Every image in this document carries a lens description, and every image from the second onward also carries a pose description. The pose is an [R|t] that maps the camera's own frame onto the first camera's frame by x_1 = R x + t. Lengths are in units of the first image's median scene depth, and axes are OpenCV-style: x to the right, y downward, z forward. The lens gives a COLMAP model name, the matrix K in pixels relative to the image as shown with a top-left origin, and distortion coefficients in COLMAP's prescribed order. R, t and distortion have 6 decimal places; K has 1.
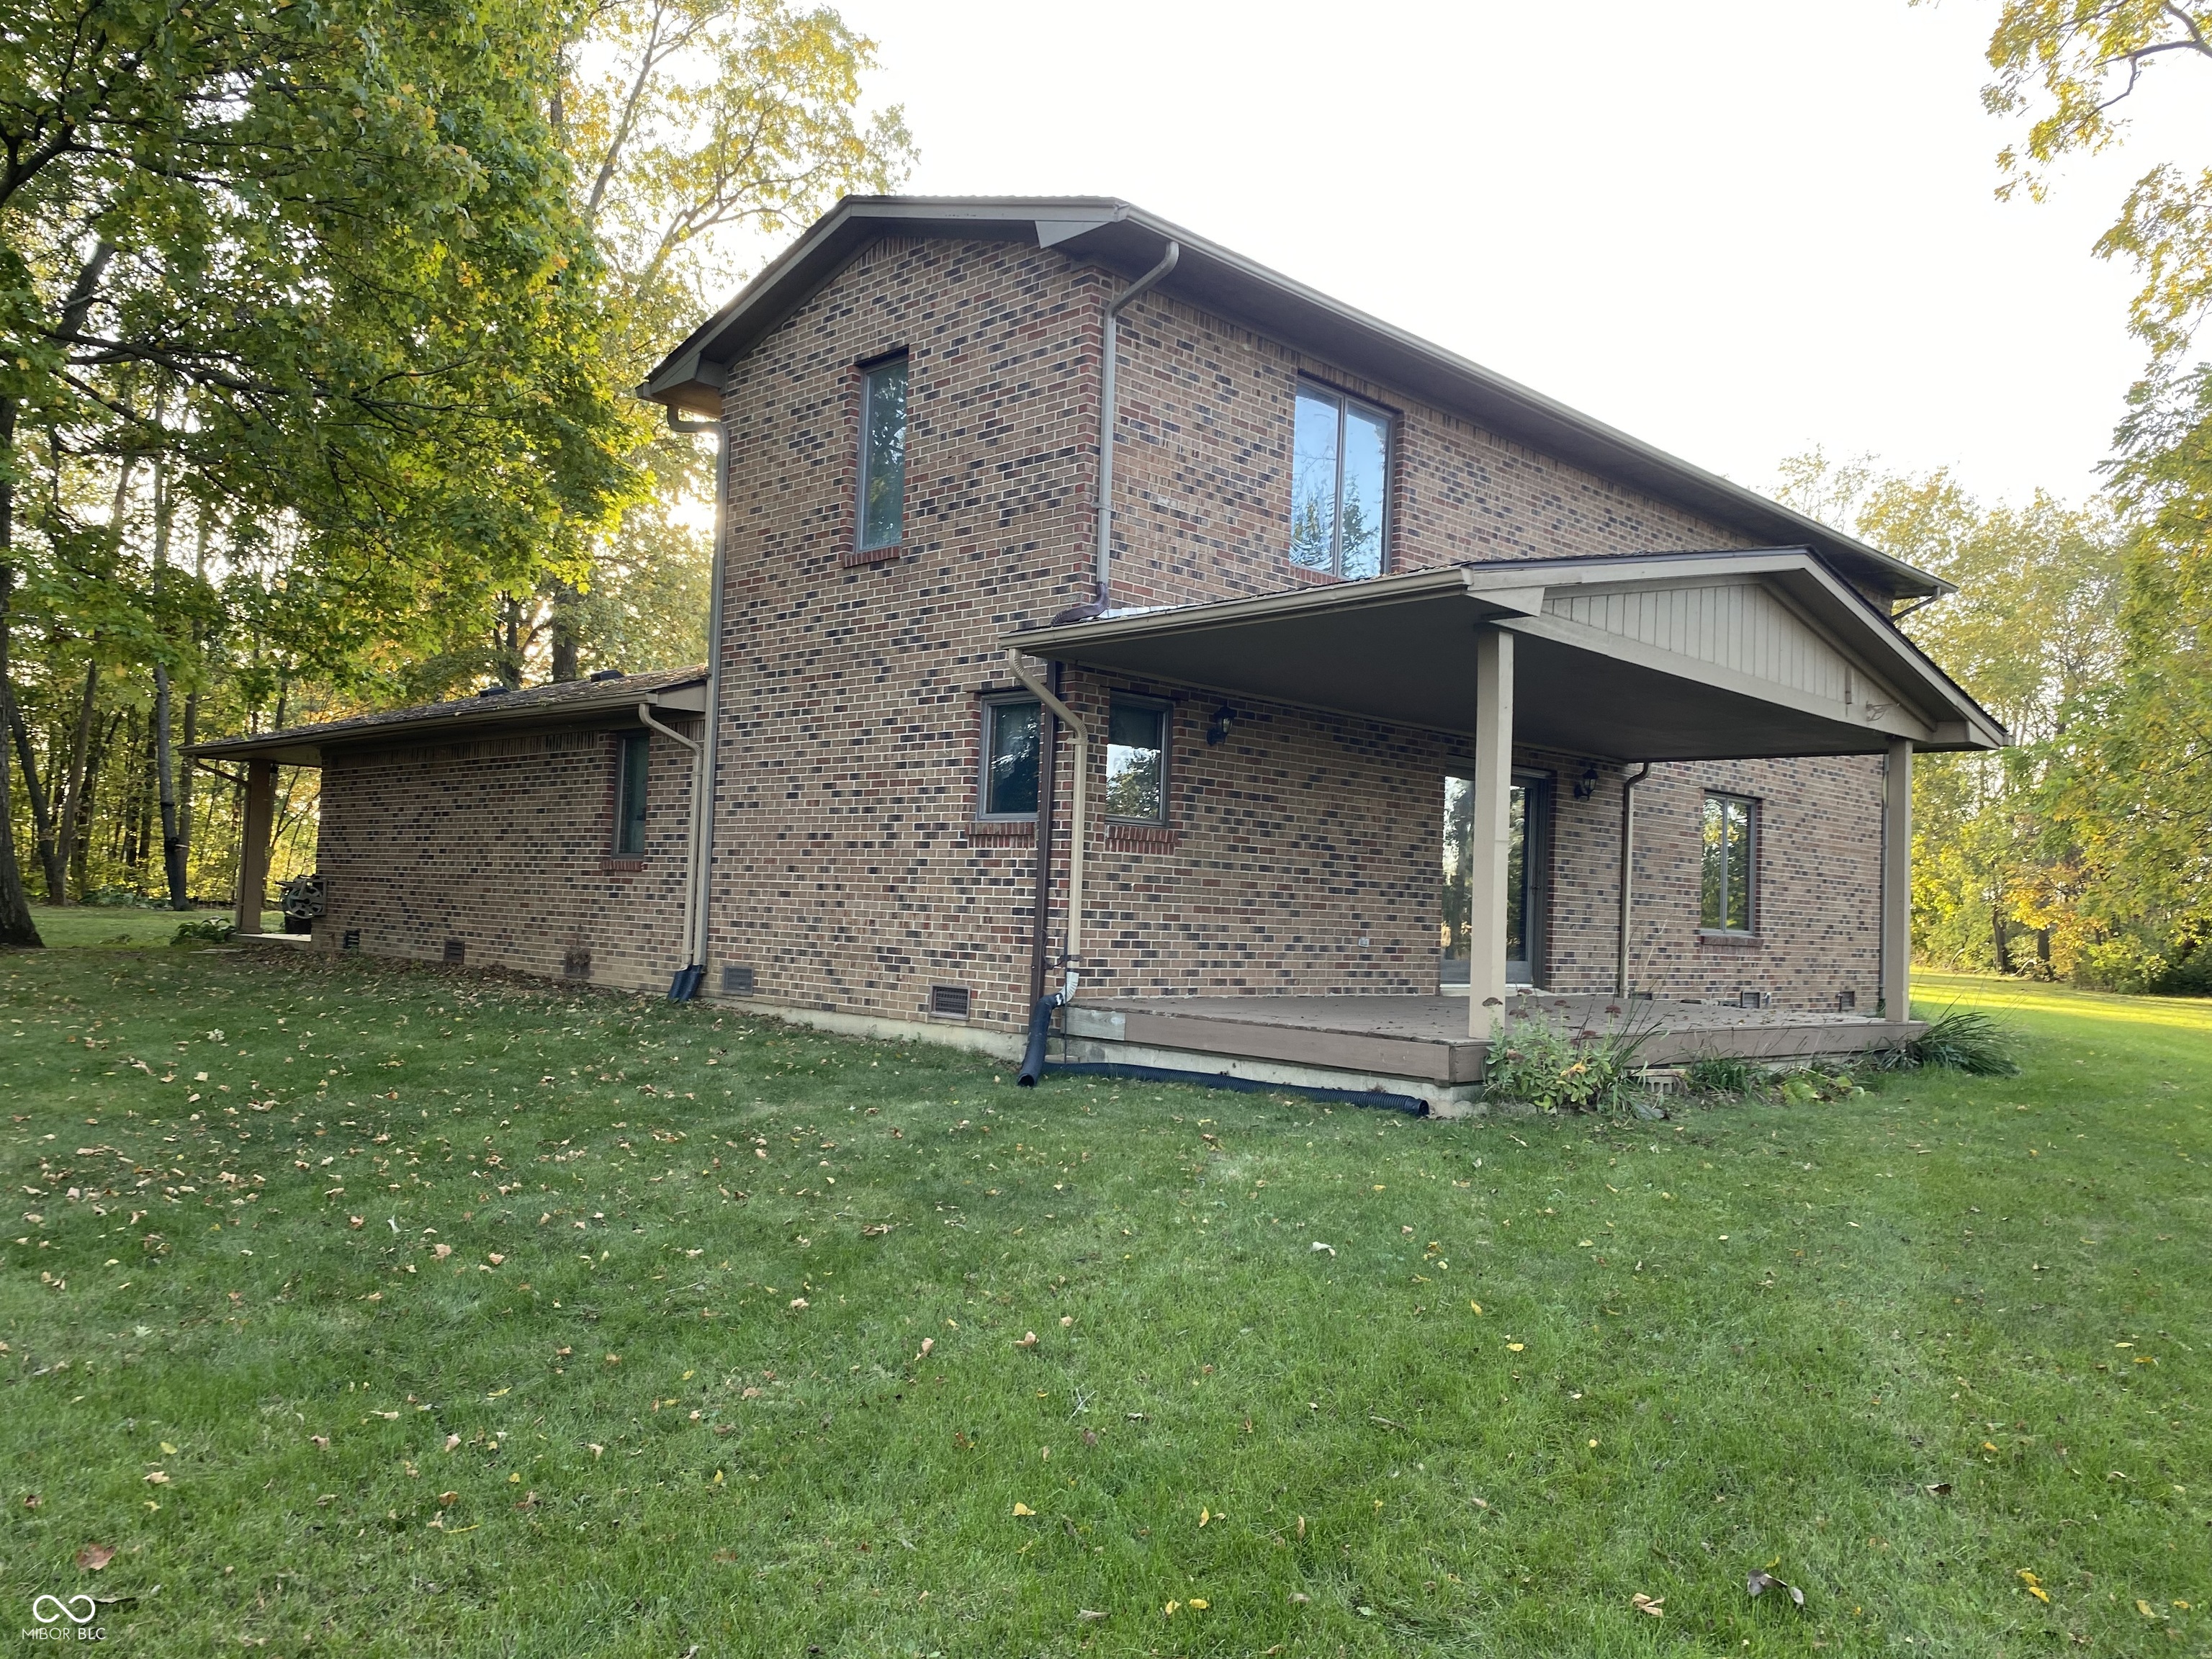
lens RADIAL K [[1719.0, 0, 1084.9], [0, 1719.0, 841.7], [0, 0, 1]] dist [0.024957, -0.020191]
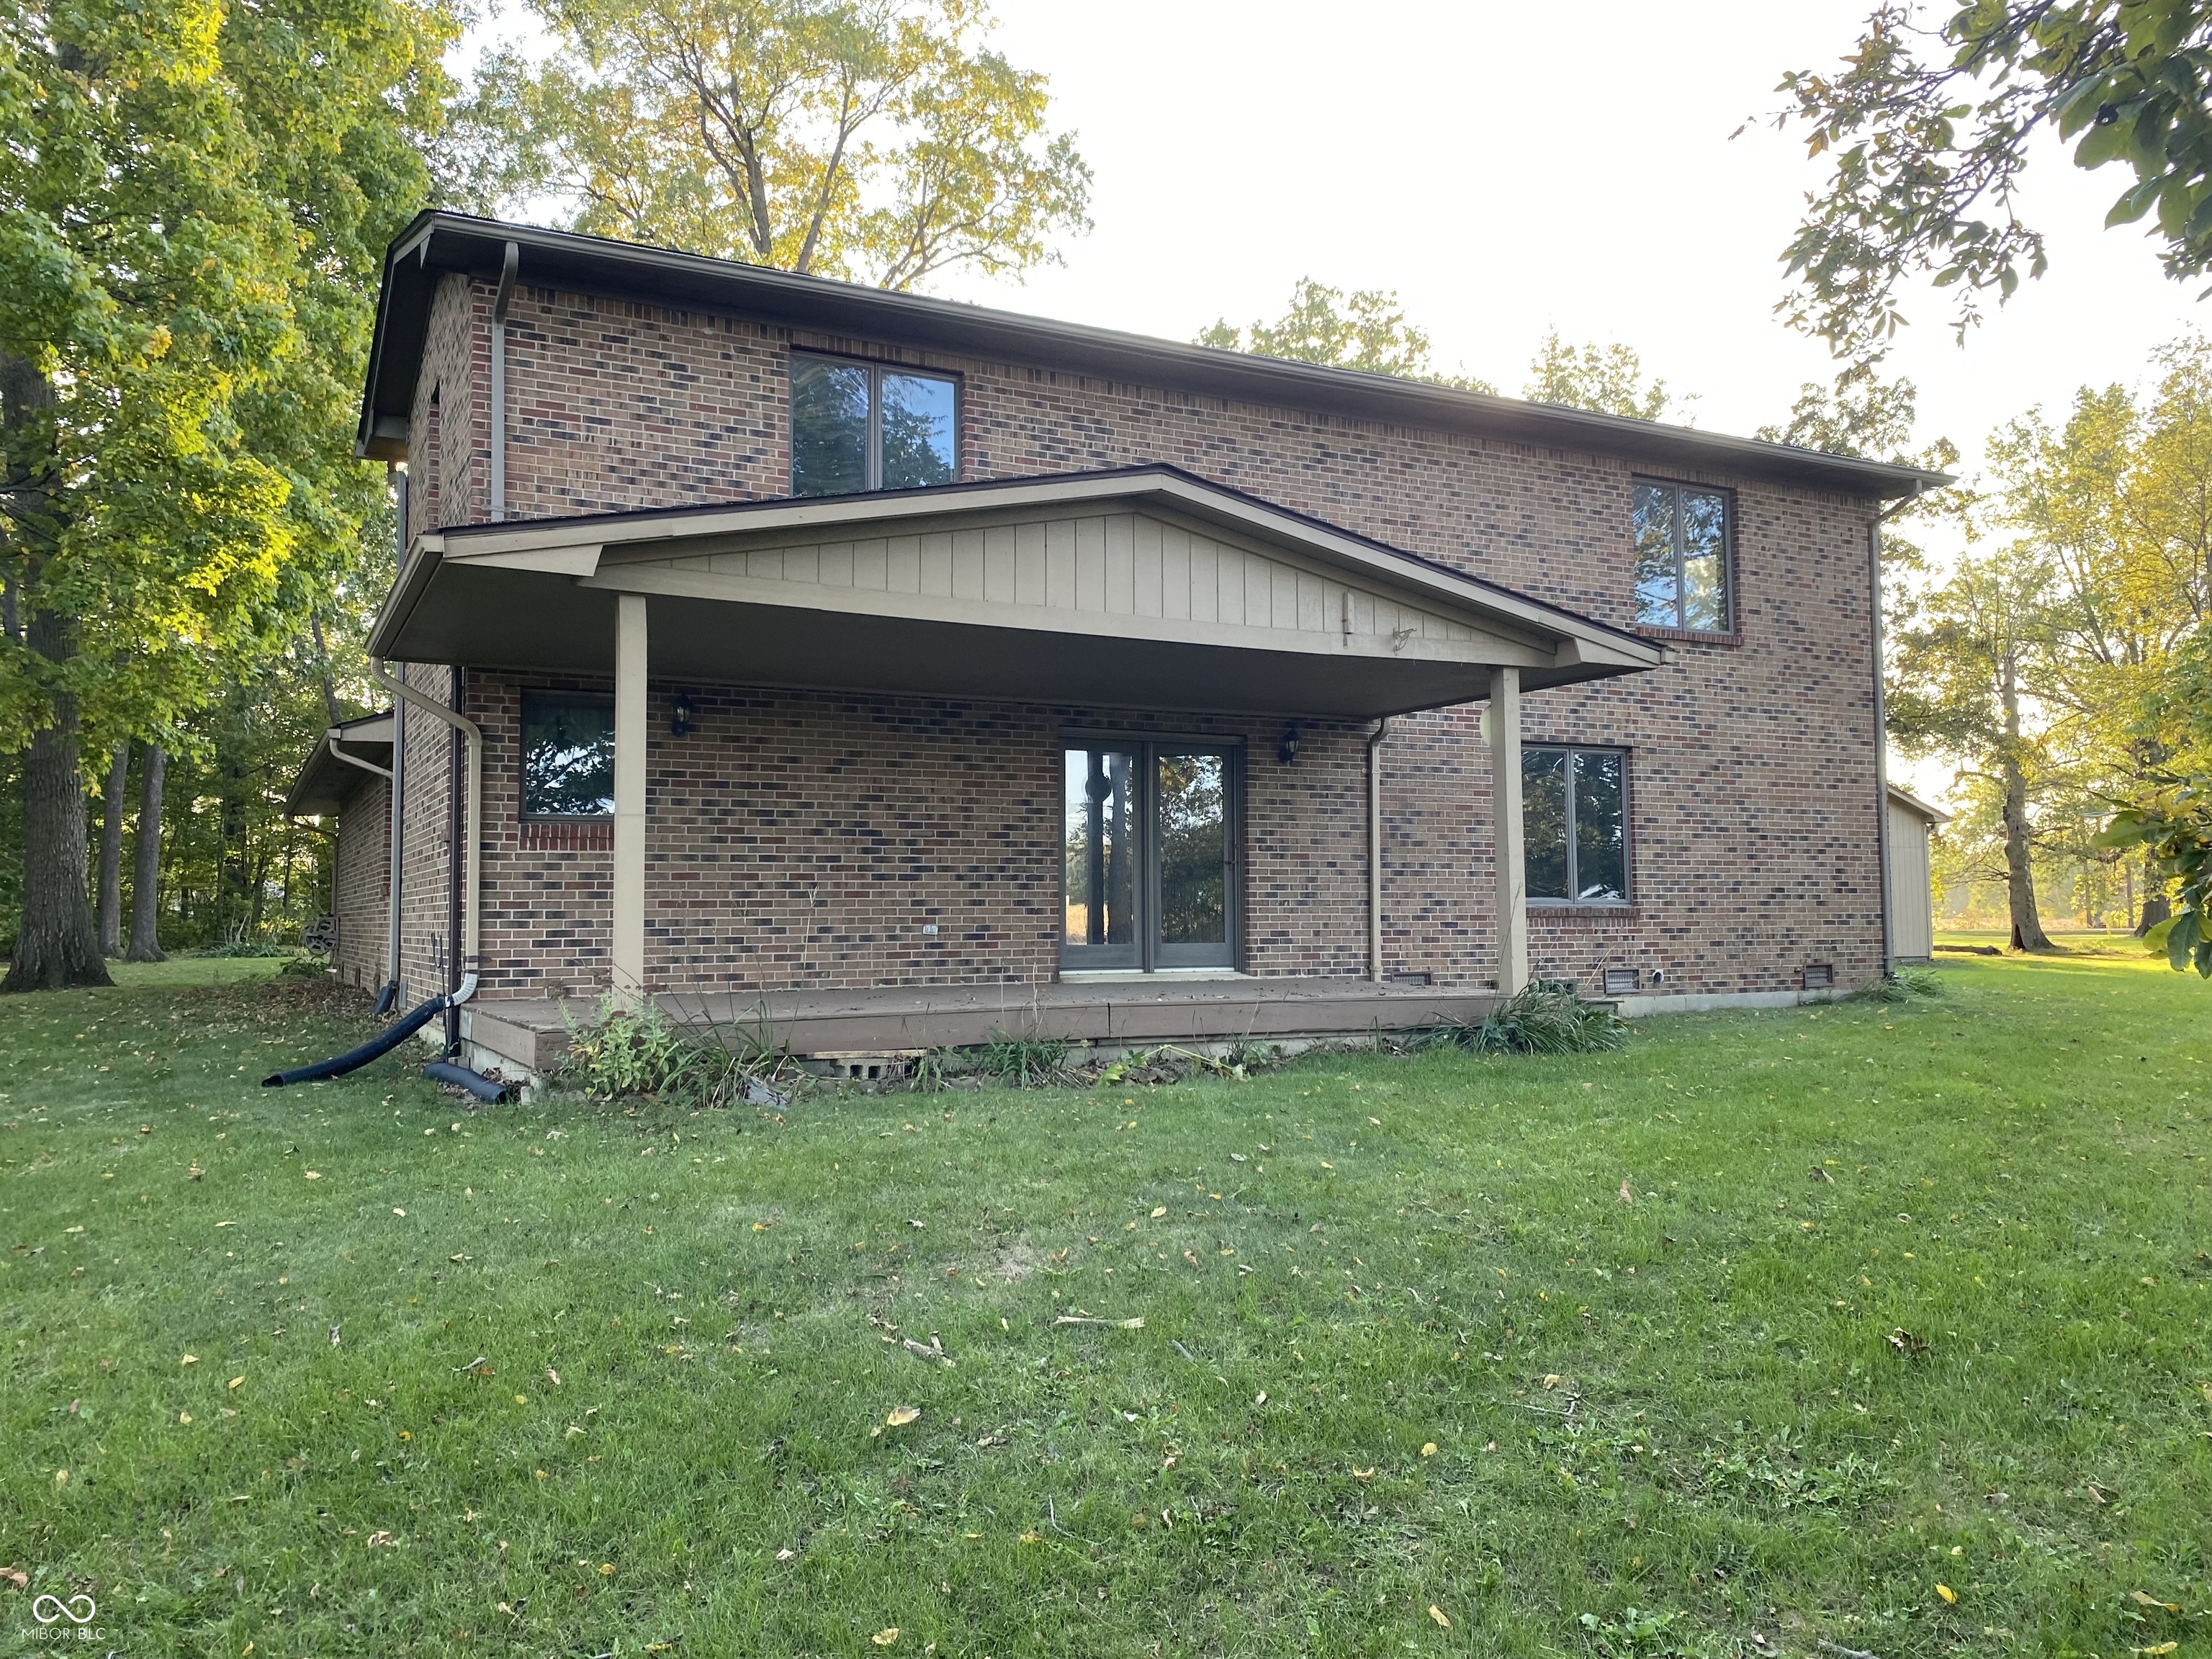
lens RADIAL K [[1719.0, 0, 1100.8], [0, 1719.0, 806.8], [0, 0, 1]] dist [0.024957, -0.020191]
pose [[0.956387, -0.065657, -0.284629, 0.536699], [0.057146, 0.997638, -0.038111, 0.032637], [0.286459, 0.020183, 0.957880, 0.118042]]
